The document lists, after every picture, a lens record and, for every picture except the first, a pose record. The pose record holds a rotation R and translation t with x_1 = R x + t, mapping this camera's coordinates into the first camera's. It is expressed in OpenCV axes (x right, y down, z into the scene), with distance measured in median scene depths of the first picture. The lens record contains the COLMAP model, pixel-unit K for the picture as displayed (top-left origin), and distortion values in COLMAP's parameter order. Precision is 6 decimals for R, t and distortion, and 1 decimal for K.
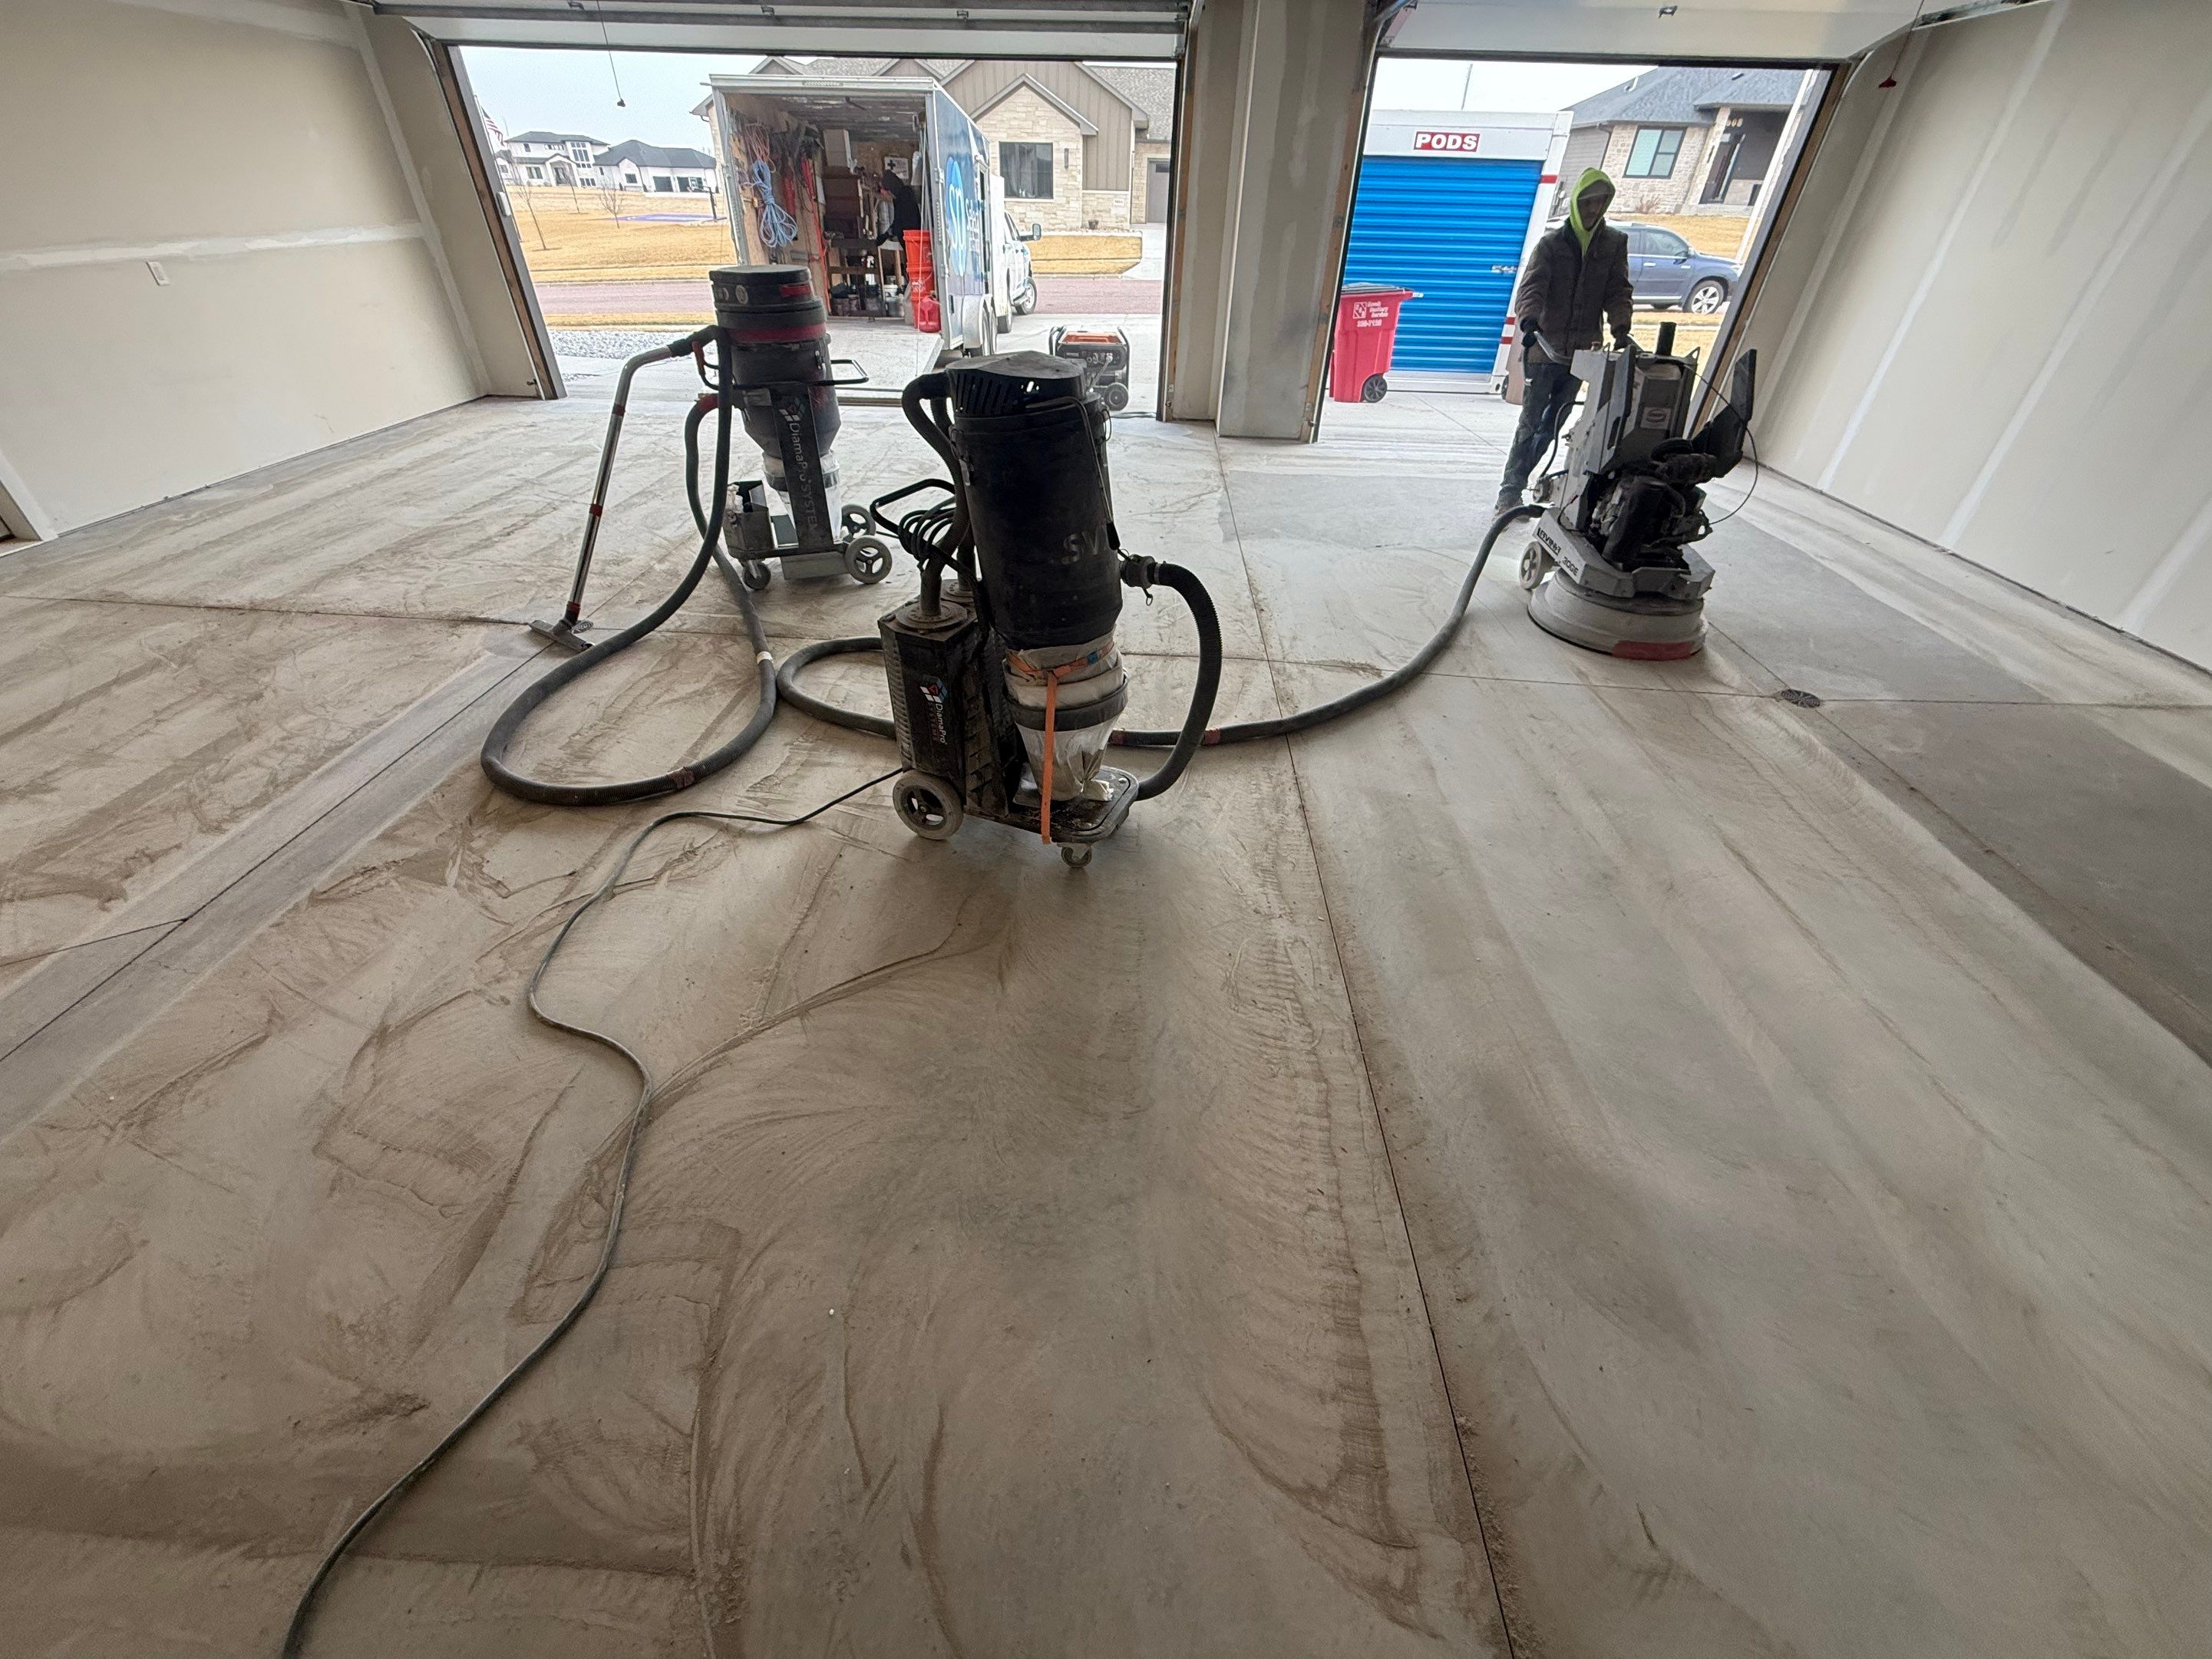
lens RADIAL K [[877.9, 0, 1101.5], [0, 877.9, 831.4], [0, 0, 1]] dist [-0.000261, -0.000370]
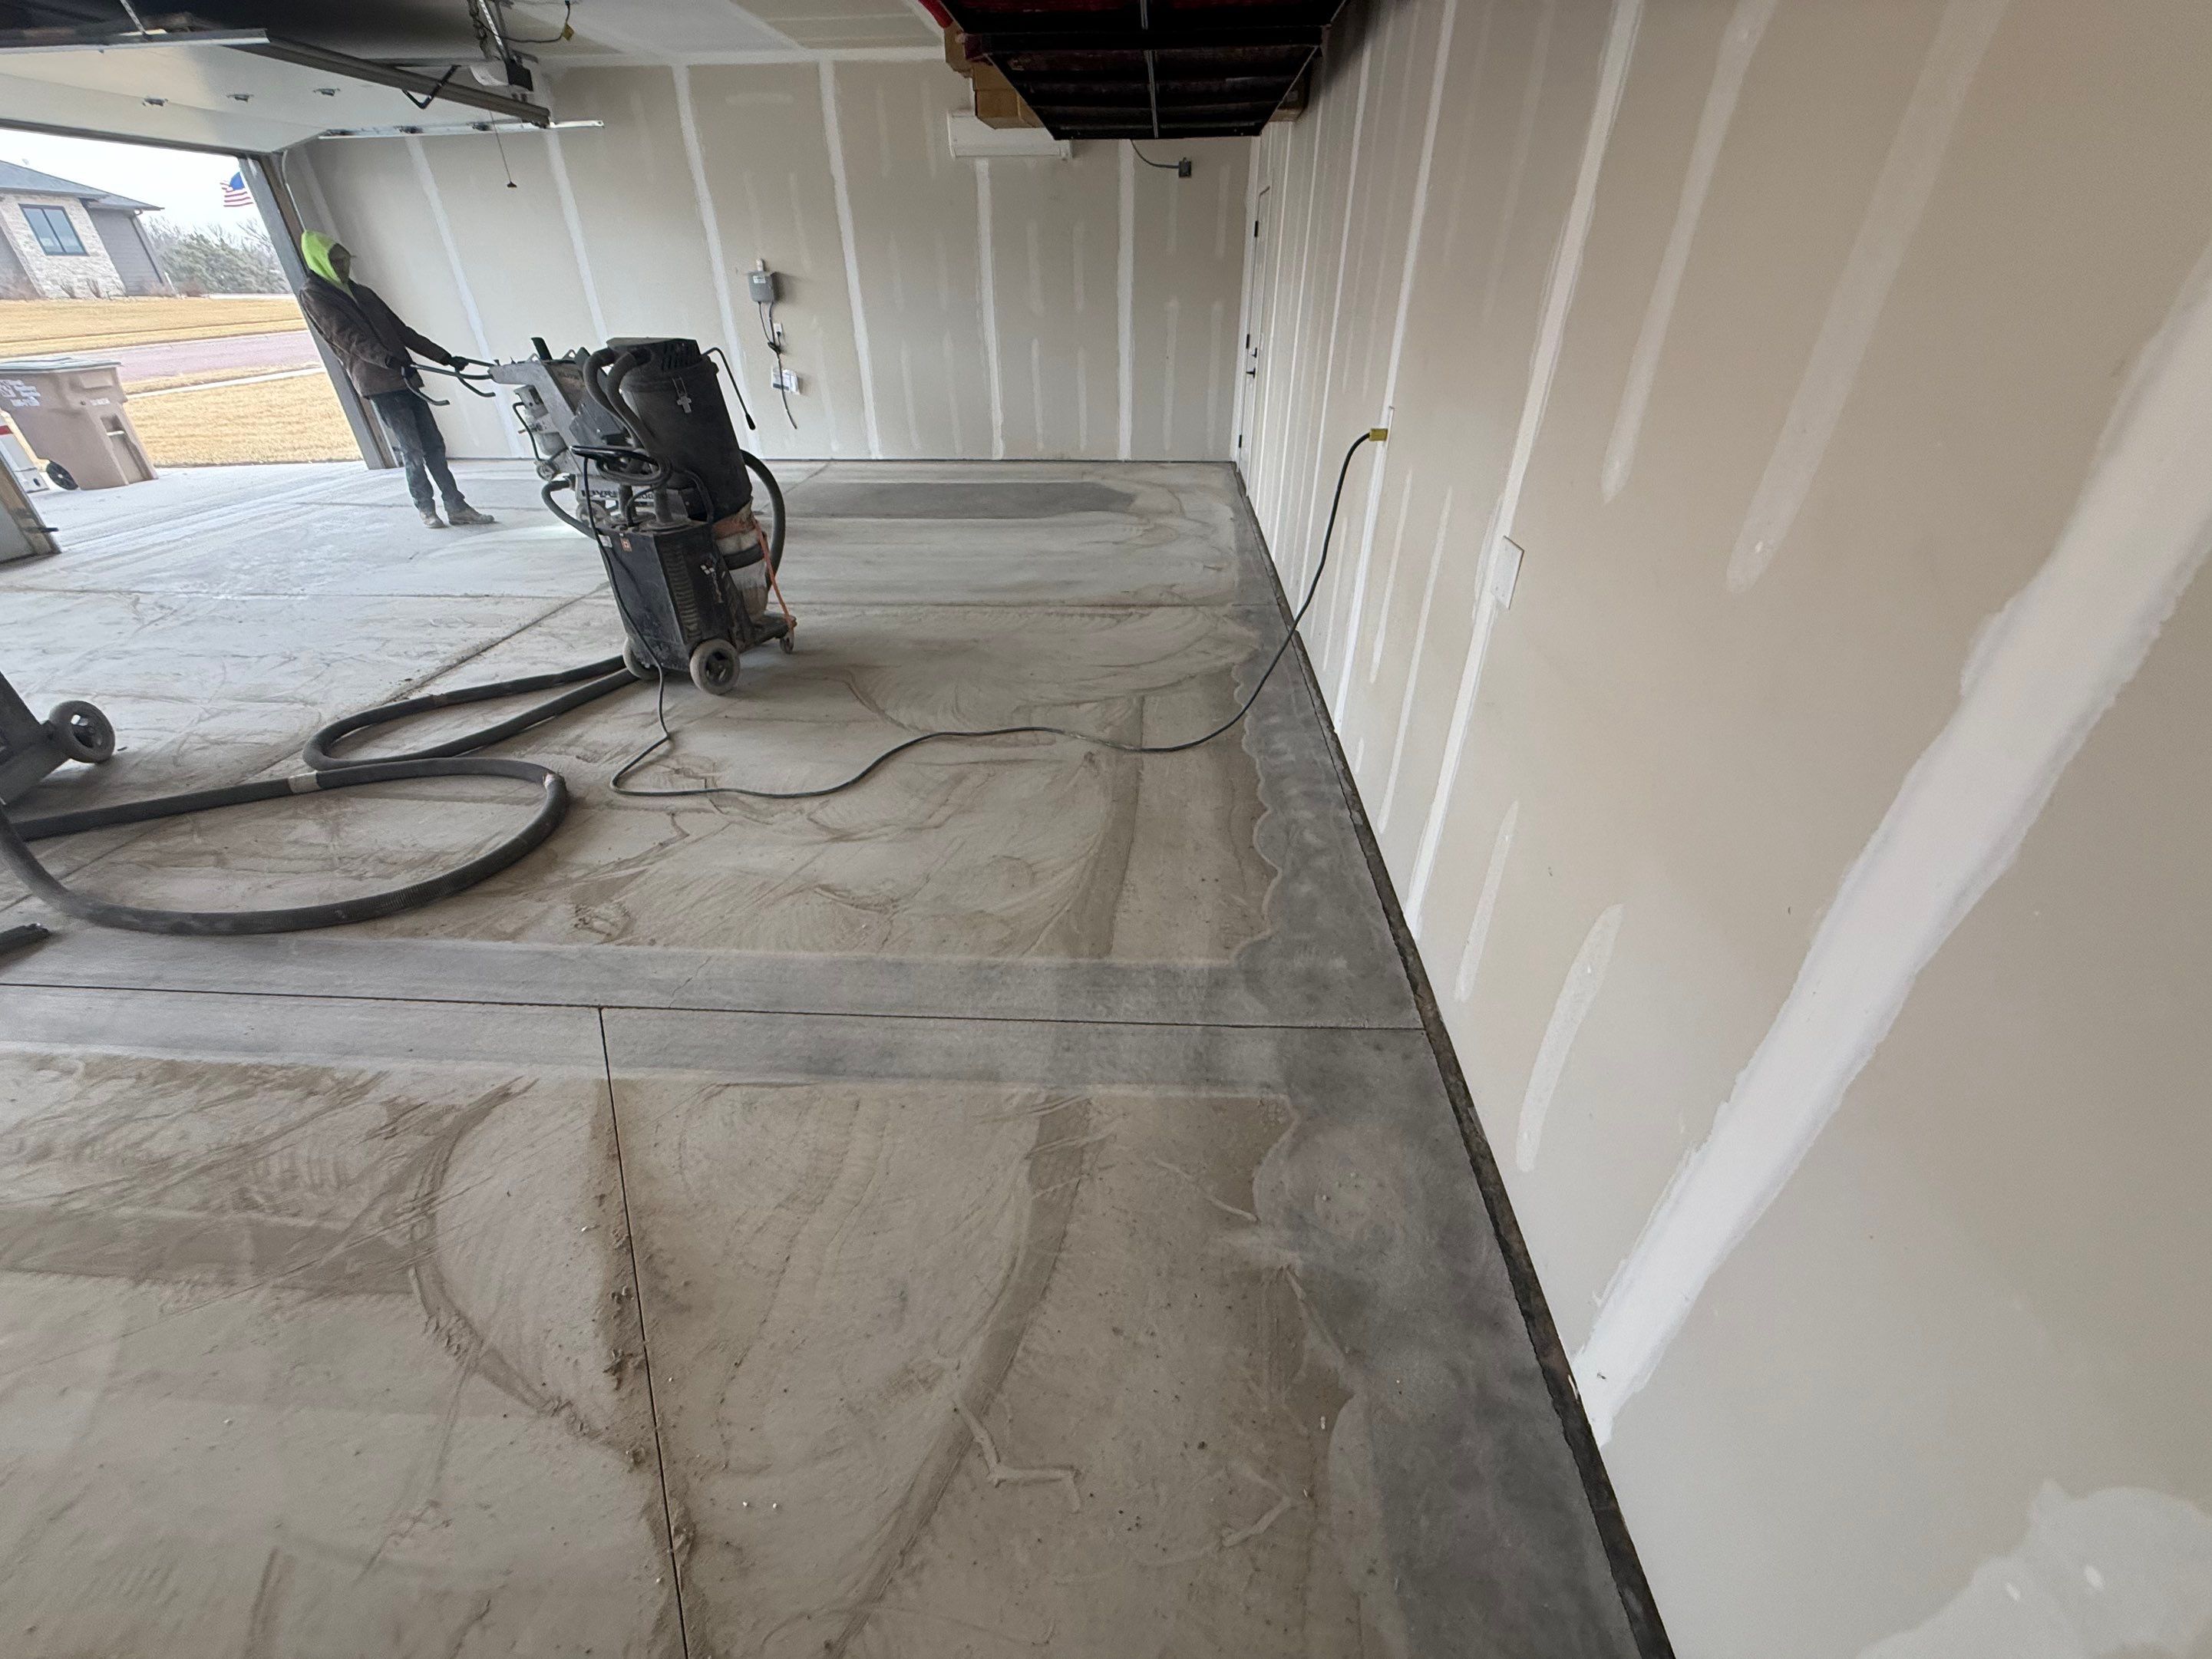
lens RADIAL K [[877.9, 0, 1101.8], [0, 877.9, 830.3], [0, 0, 1]] dist [-0.000261, -0.000370]
pose [[0.016127, -0.554447, 0.832063, -1.191933], [0.601402, 0.670191, 0.434926, -0.074939], [-0.798784, 0.493390, 0.344253, 0.127515]]
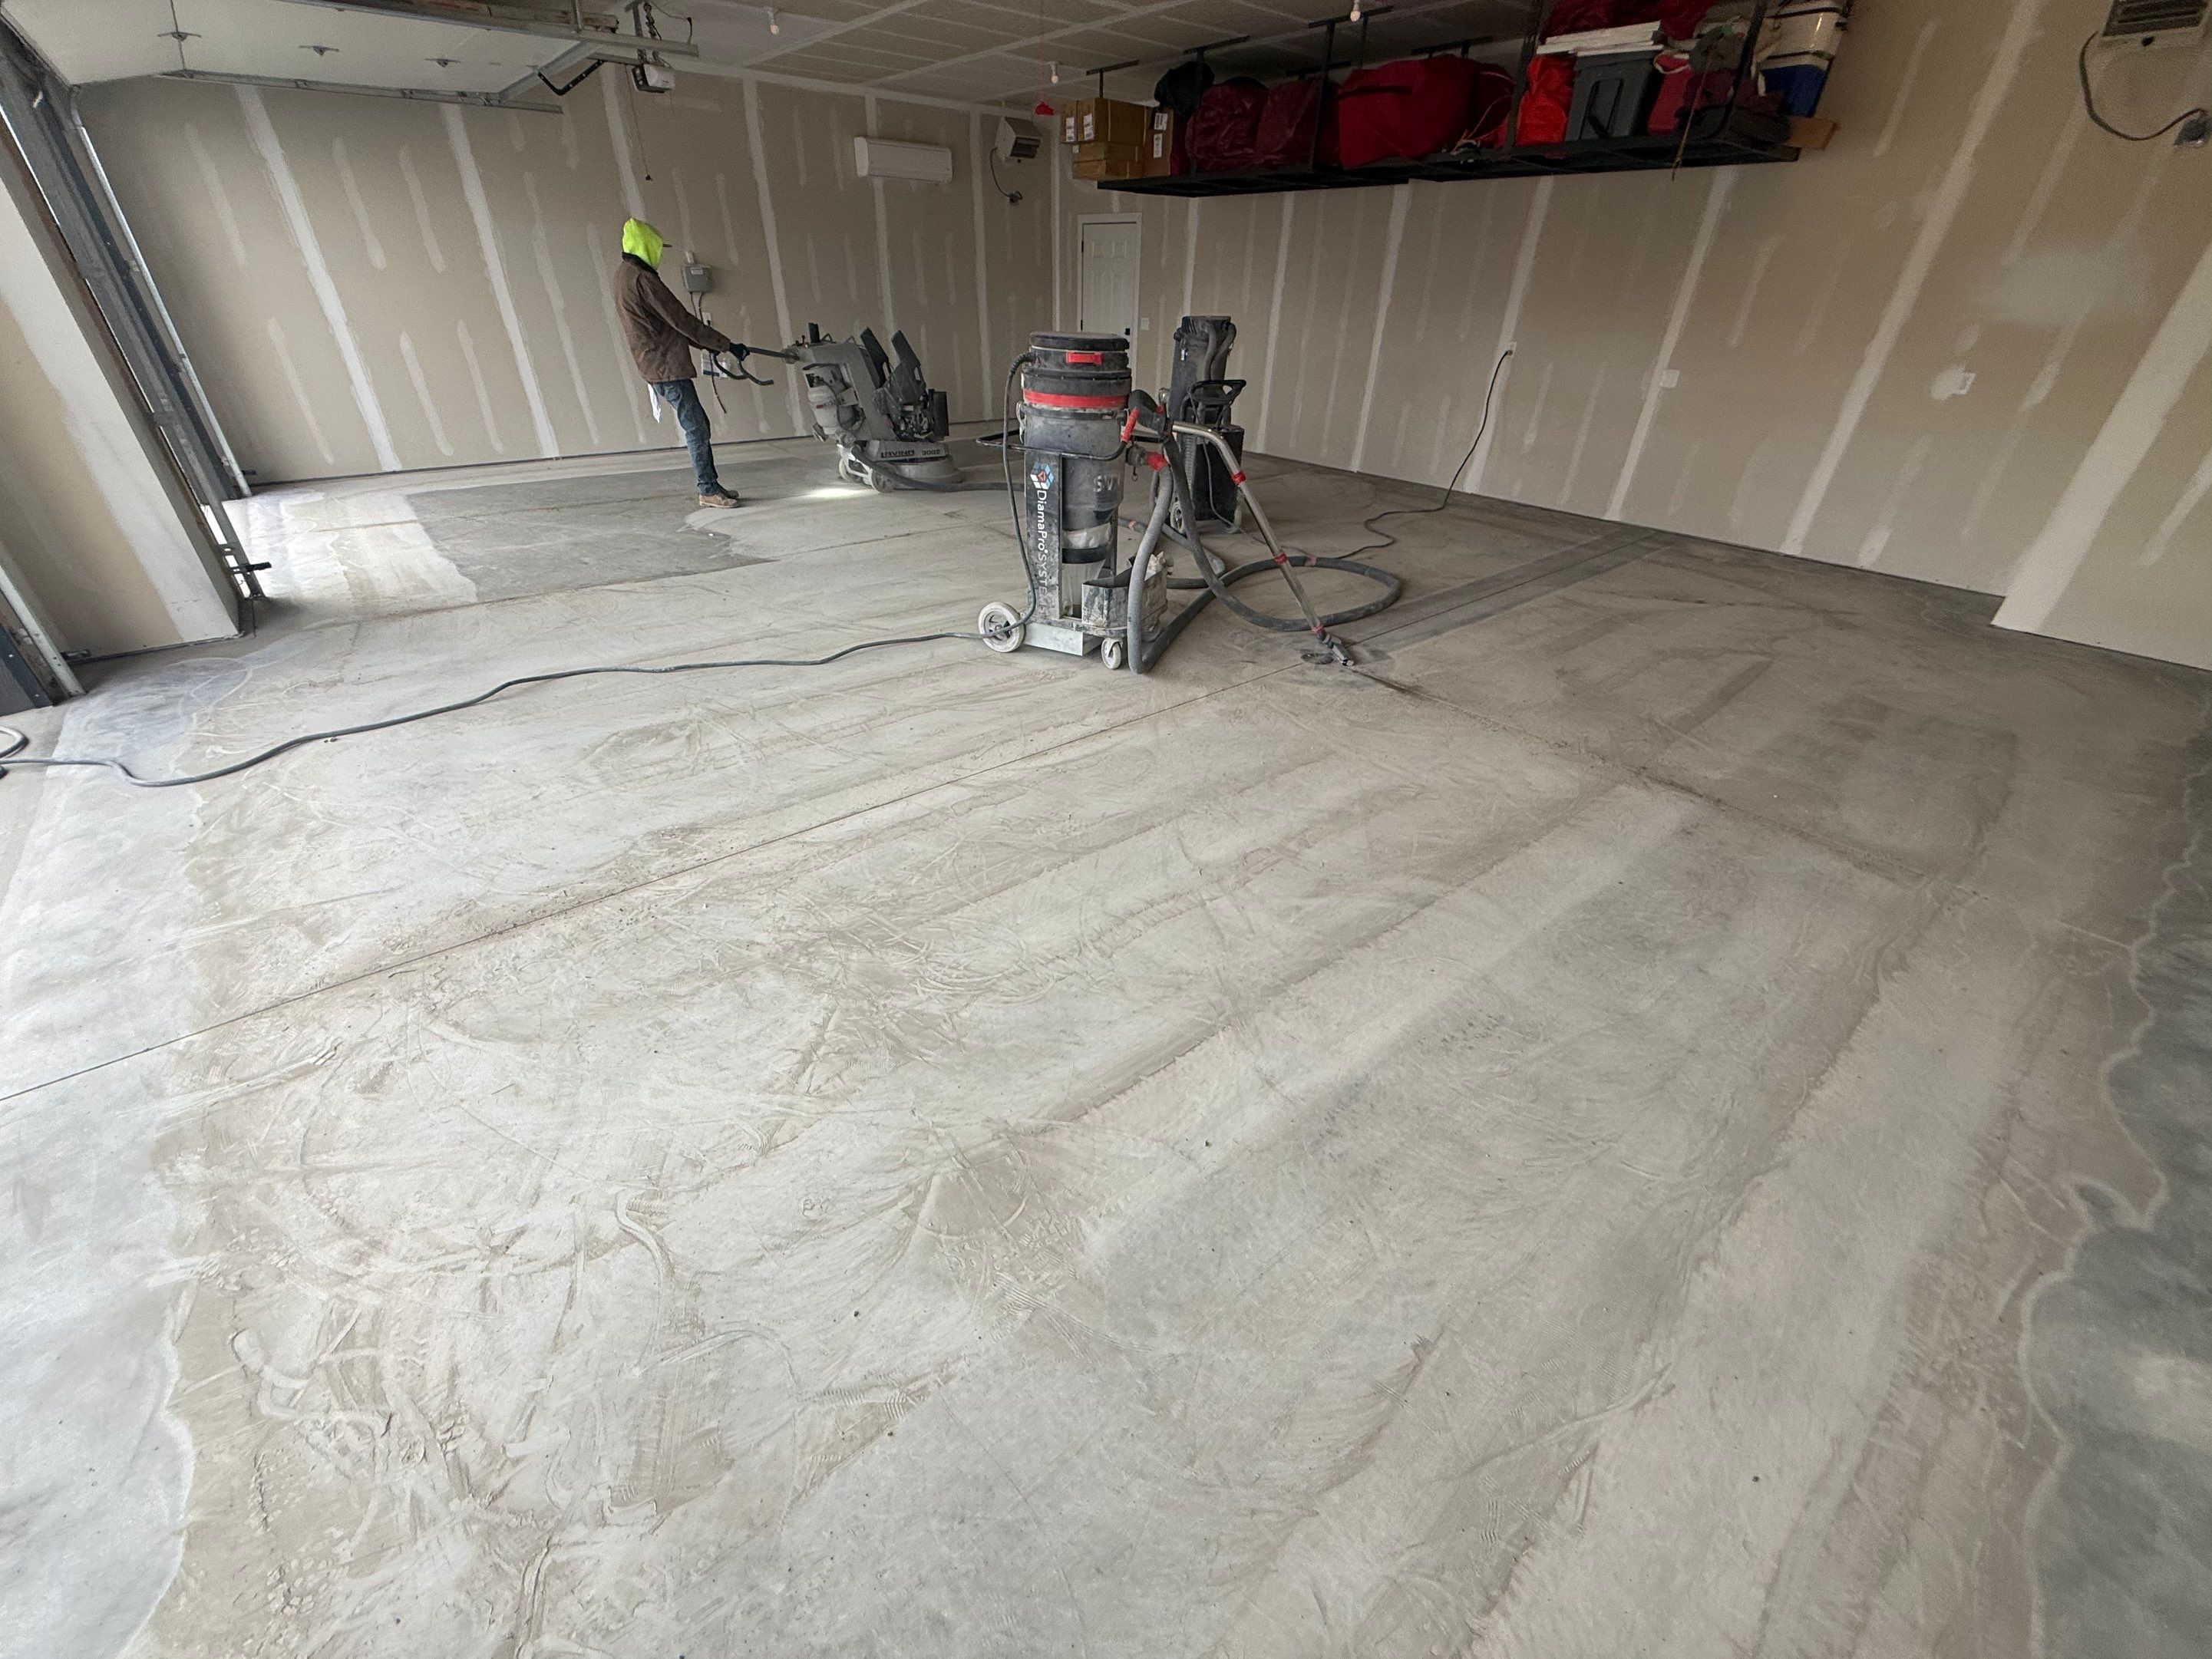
lens RADIAL K [[877.9, 0, 1100.2], [0, 877.9, 828.5], [0, 0, 1]] dist [-0.000261, -0.000370]
pose [[-0.676283, -0.422737, 0.603270, -1.359967], [0.410293, 0.463995, 0.785091, -1.278874], [-0.611802, 0.778461, -0.140346, 1.736004]]
